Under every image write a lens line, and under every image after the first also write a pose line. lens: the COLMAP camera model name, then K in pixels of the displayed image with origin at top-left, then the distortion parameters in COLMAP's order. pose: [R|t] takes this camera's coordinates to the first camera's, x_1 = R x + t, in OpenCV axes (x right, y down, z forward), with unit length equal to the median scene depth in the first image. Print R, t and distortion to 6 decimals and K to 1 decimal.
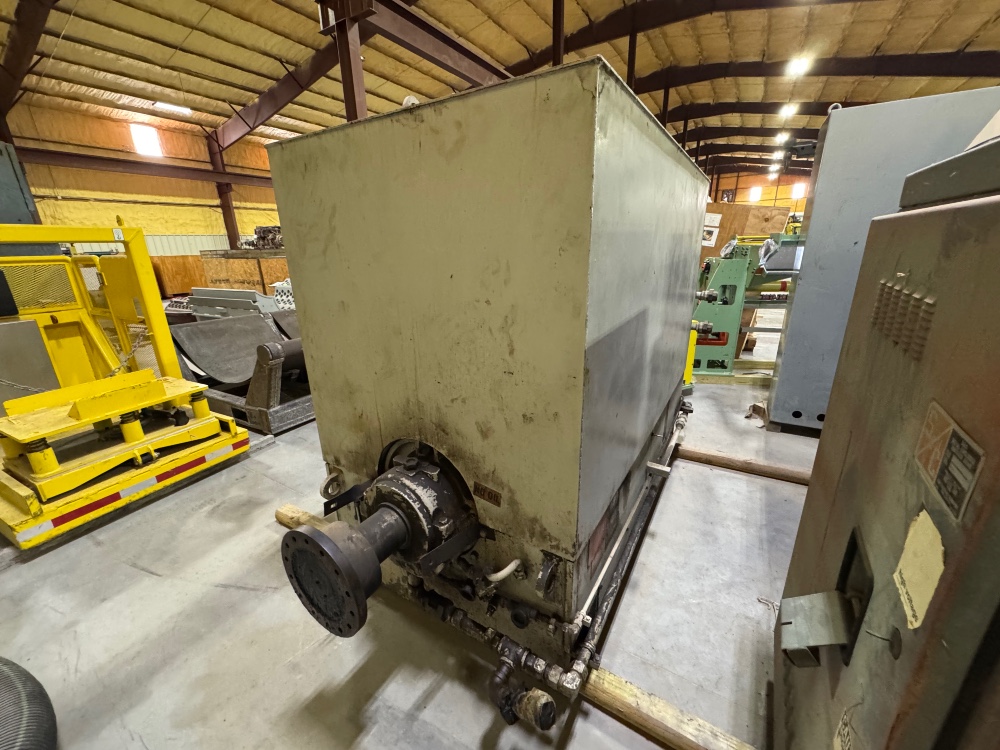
lens RADIAL K [[400.0, 0, 500.0], [0, 400.0, 375.0], [0, 0, 1]] dist [-0.003724, 0.000321]
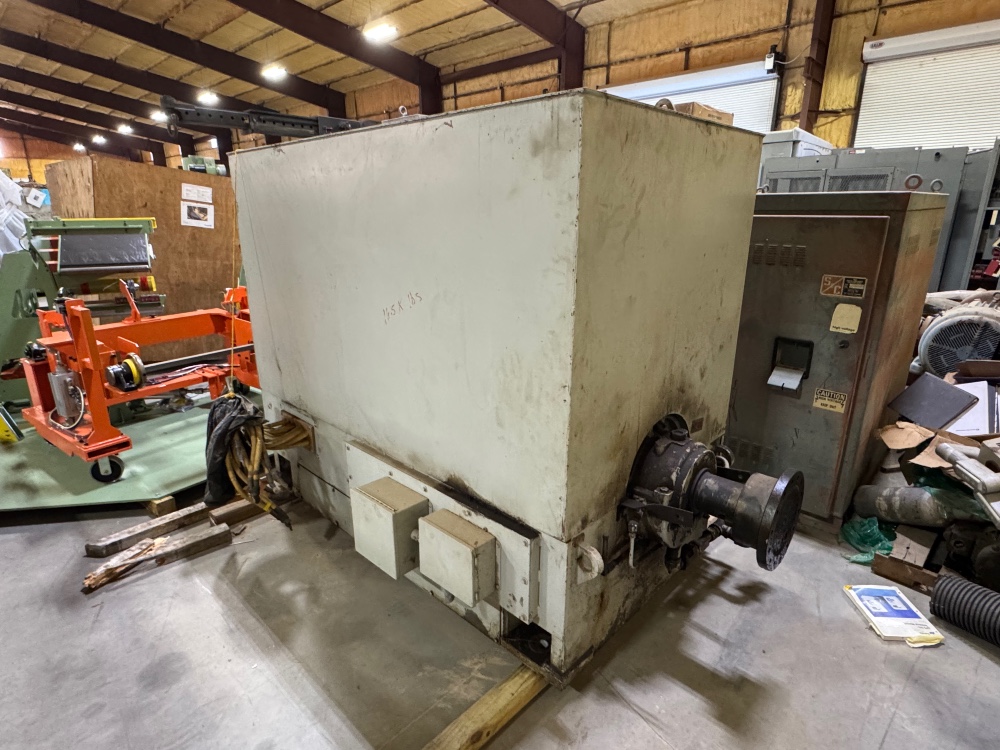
lens RADIAL K [[546.0, 0, 495.5], [0, 546.0, 378.0], [0, 0, 1]] dist [-0.003875, 0.000218]
pose [[0.217140, -0.263892, 0.939793, -1.678304], [0.301276, 0.933879, 0.192622, -0.348686], [-0.928484, 0.241311, 0.282287, 1.029262]]
